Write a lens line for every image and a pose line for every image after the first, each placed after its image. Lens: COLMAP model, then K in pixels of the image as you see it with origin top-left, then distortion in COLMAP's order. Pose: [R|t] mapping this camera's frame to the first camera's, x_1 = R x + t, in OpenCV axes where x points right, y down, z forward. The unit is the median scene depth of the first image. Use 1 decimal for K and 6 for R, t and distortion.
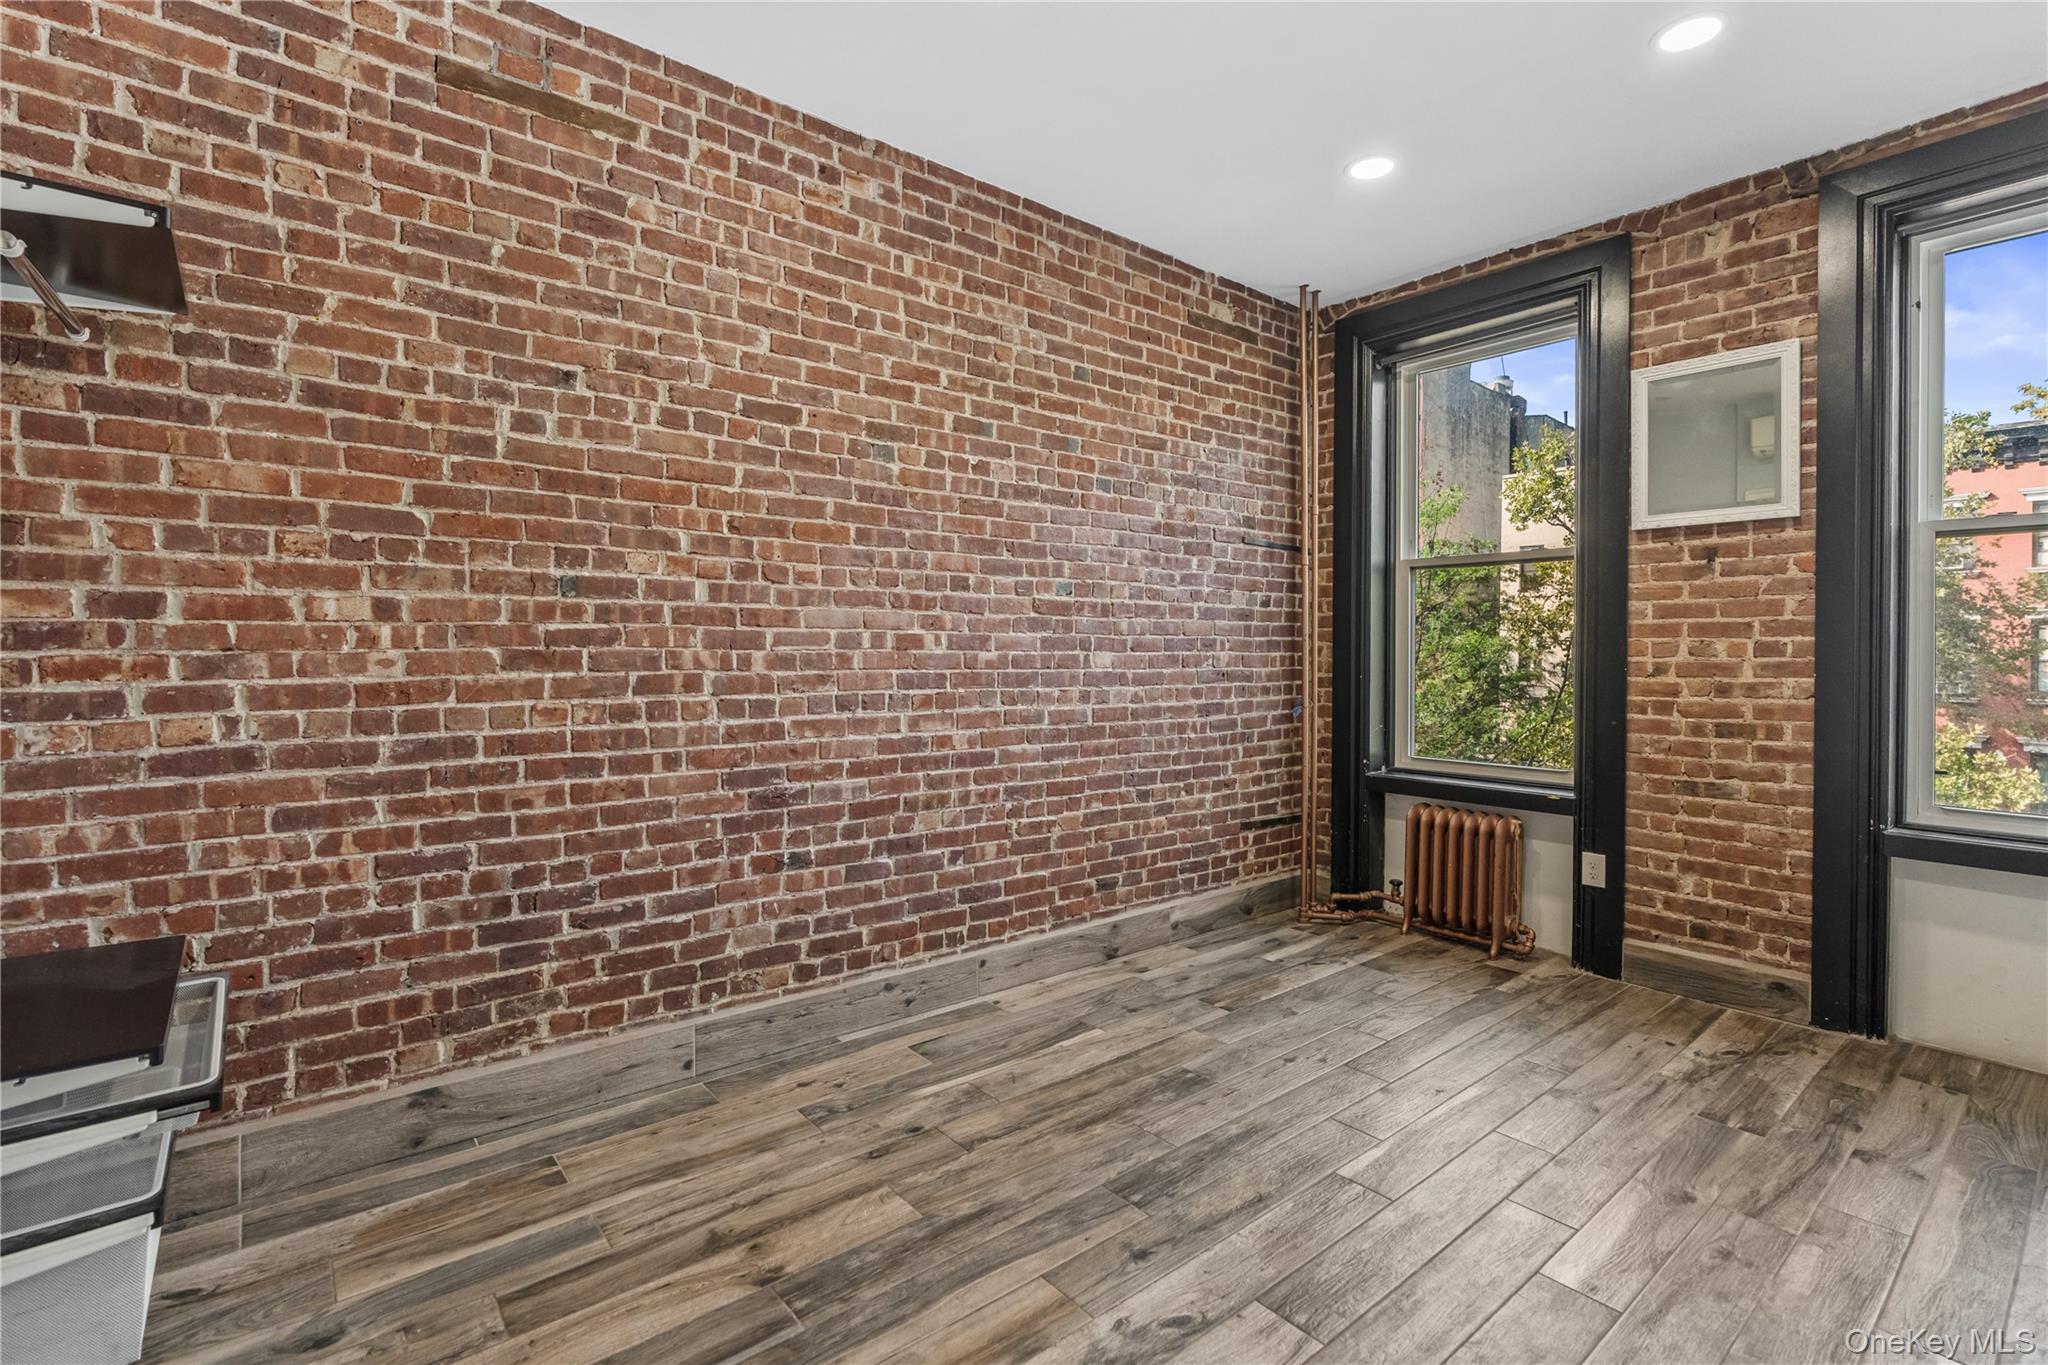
lens RADIAL K [[945.3, 0, 1021.4], [0, 945.3, 658.3], [0, 0, 1]] dist [-0.011156, 0.001328]
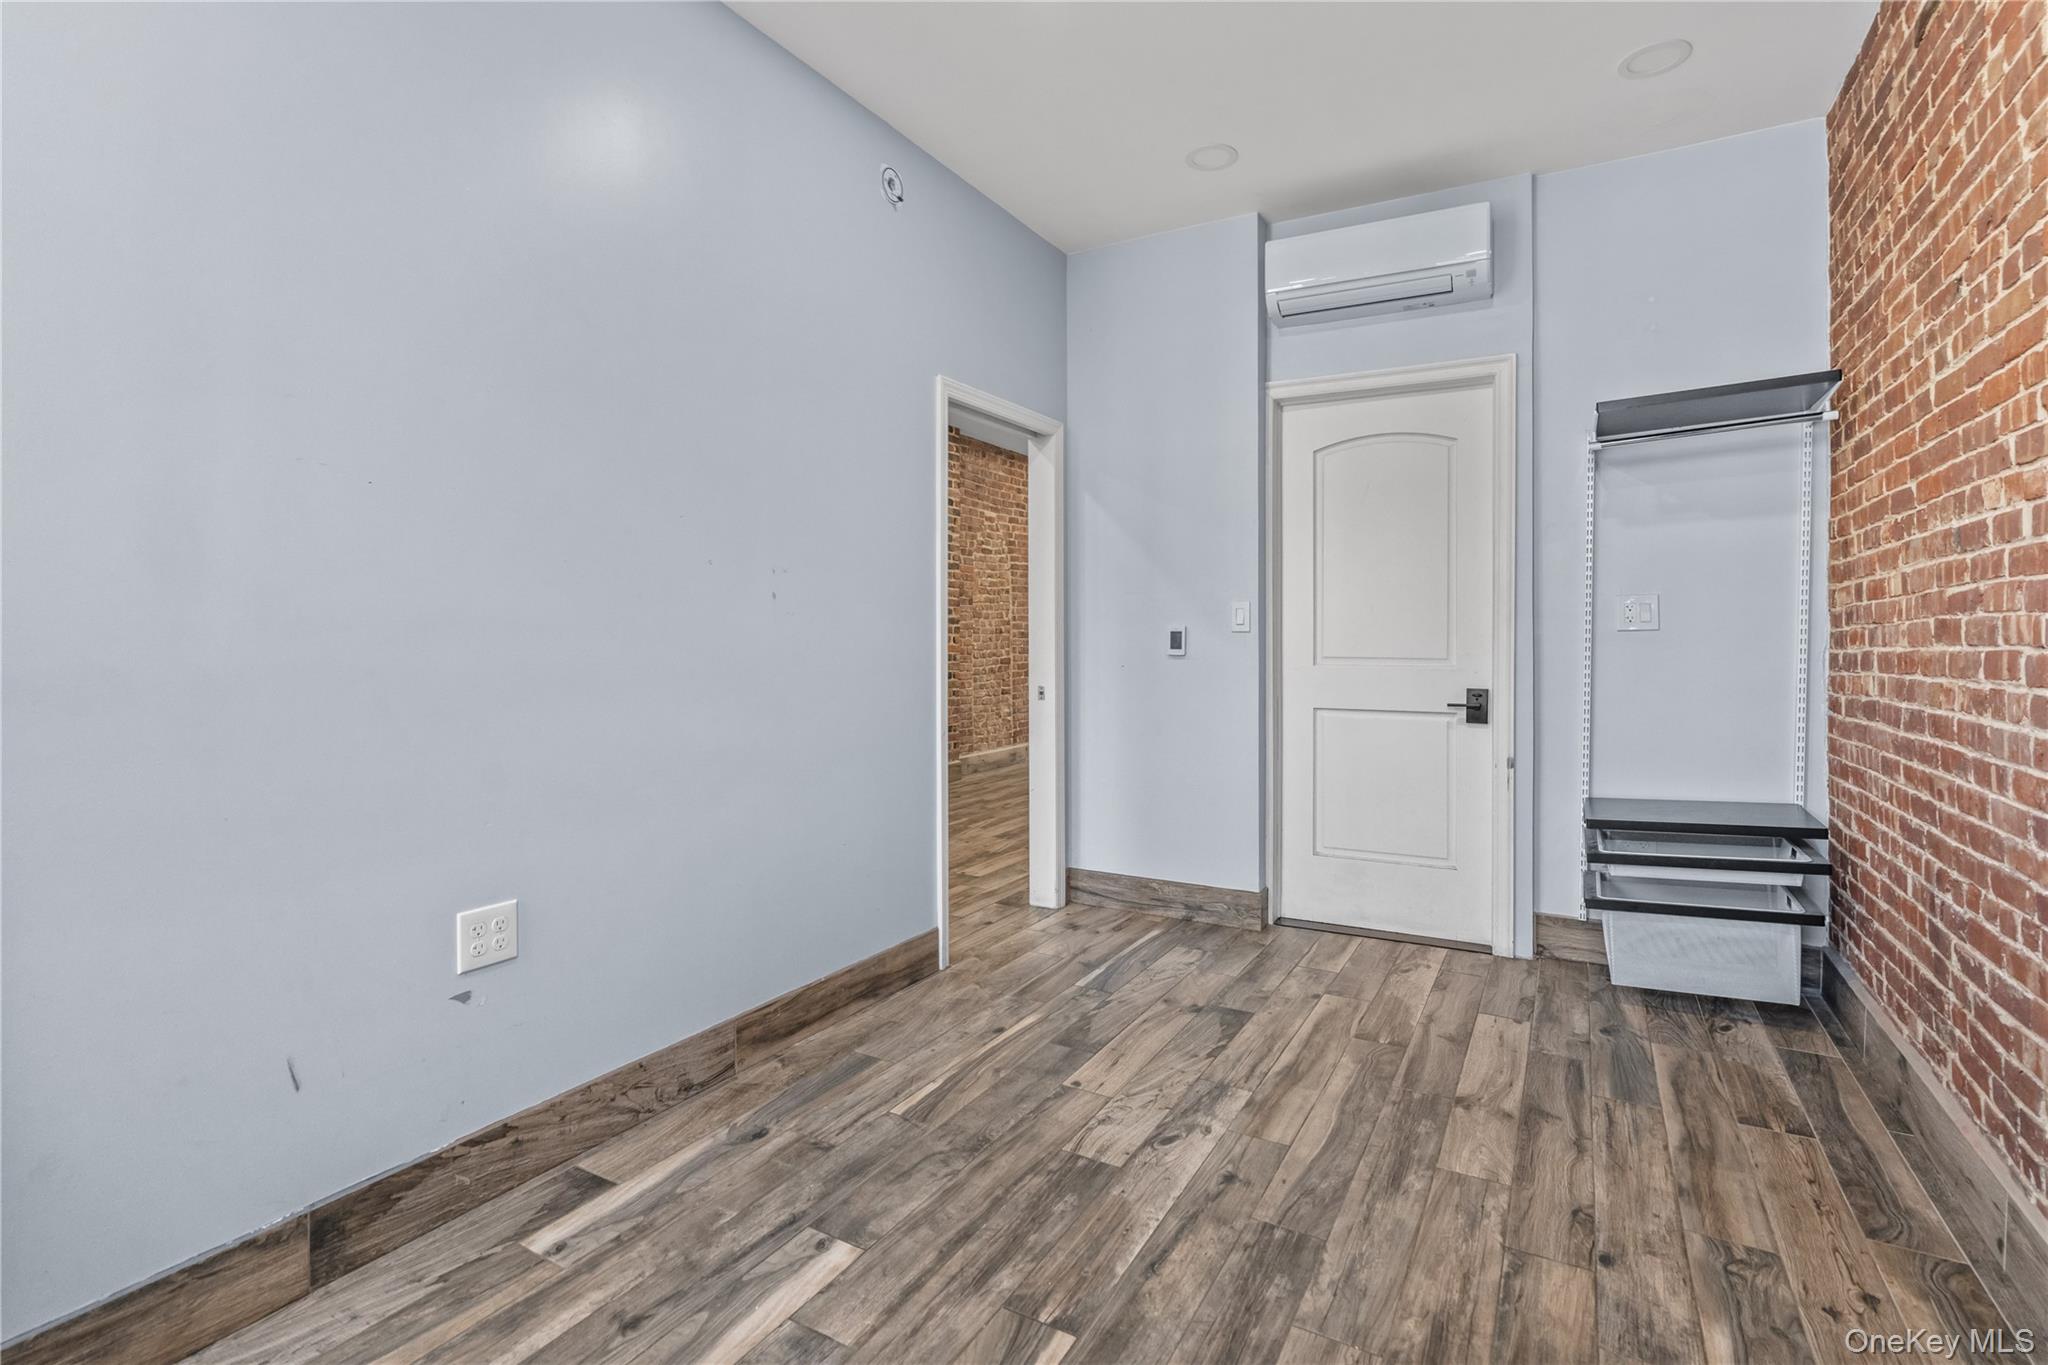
lens RADIAL K [[943.9, 0, 1023.6], [0, 943.9, 641.4], [0, 0, 1]] dist [-0.011406, 0.004131]
pose [[-0.938624, -0.005404, -0.344901, 0.470405], [-0.008850, 0.999925, 0.008418, 0.008944], [0.344830, 0.010954, -0.938601, 1.251787]]
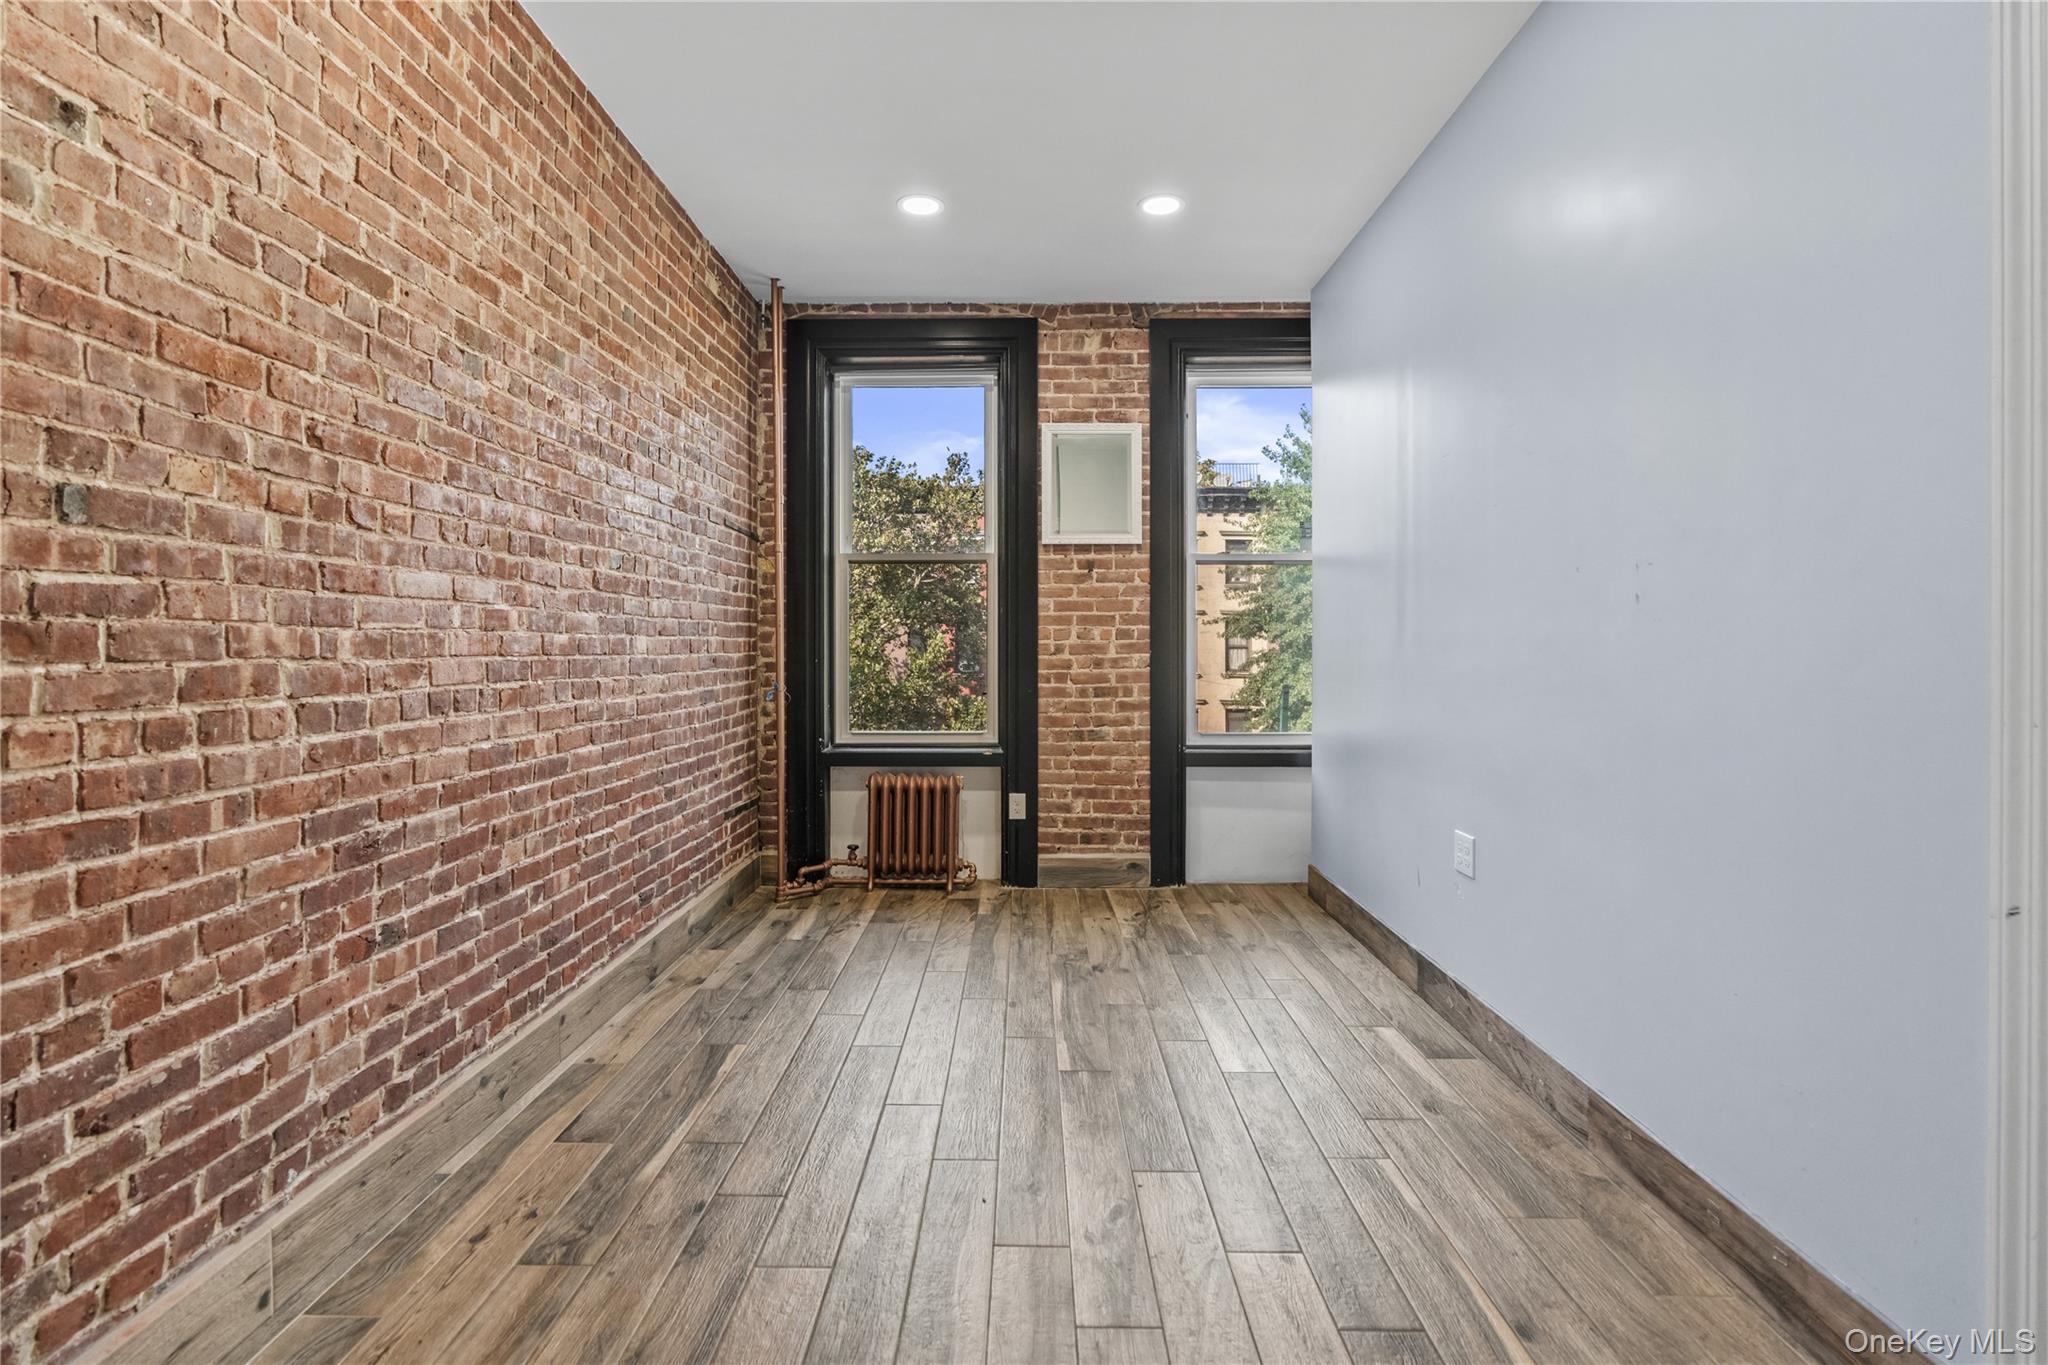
lens RADIAL K [[947.0, 0, 1023.2], [0, 947.0, 647.2], [0, 0, 1]] dist [-0.011676, 0.005039]
pose [[0.639443, -0.006533, 0.768810, -0.461827], [0.008827, 0.999960, 0.001155, 0.007786], [-0.768788, 0.006048, 0.639476, 0.203508]]
